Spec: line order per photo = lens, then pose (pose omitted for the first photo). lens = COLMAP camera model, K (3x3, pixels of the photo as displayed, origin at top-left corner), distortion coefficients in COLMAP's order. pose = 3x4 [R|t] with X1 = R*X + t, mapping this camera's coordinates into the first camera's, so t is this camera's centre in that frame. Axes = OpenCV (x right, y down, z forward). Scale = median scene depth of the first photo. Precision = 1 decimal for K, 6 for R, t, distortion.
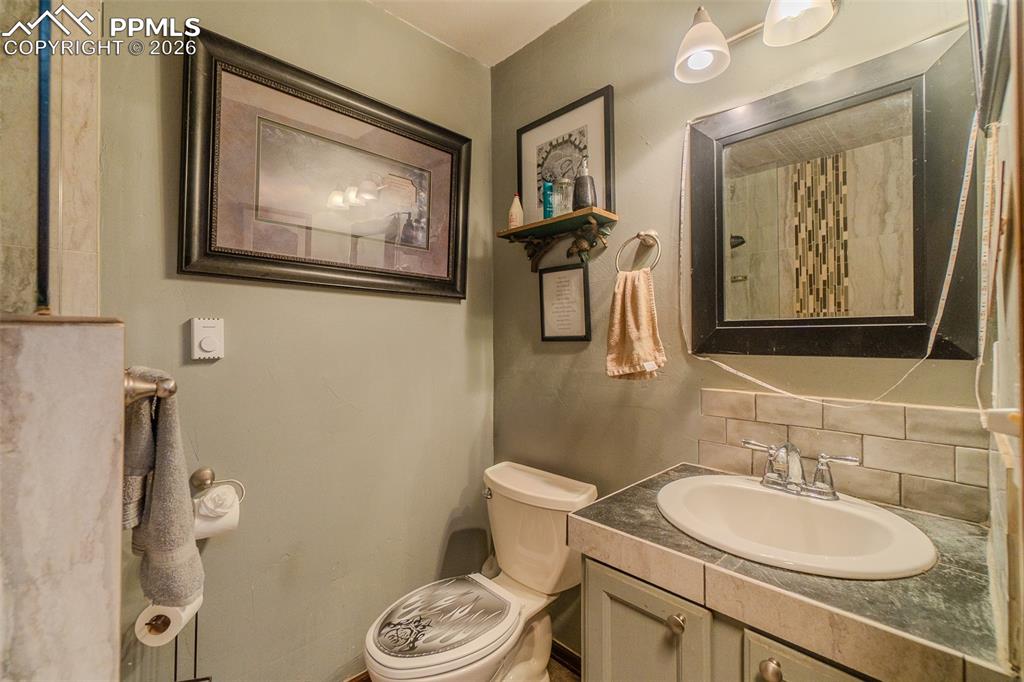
lens RADIAL K [[438.4, 0, 496.5], [0, 438.4, 336.9], [0, 0, 1]] dist [-0.003239, 0.000310]
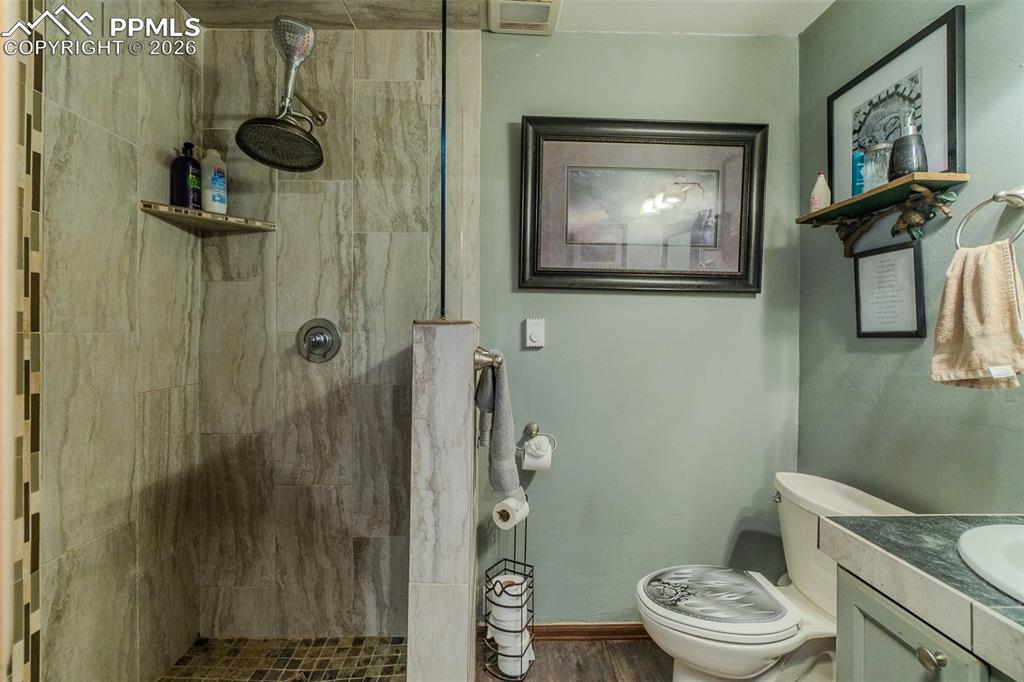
lens RADIAL K [[438.4, 0, 496.5], [0, 438.4, 336.9], [0, 0, 1]] dist [-0.003239, 0.000310]
pose [[0.735510, 0.010445, -0.677433, 0.187306], [-0.003663, 0.999928, 0.011440, 0.001767], [0.677504, -0.005933, 0.735495, -0.118823]]
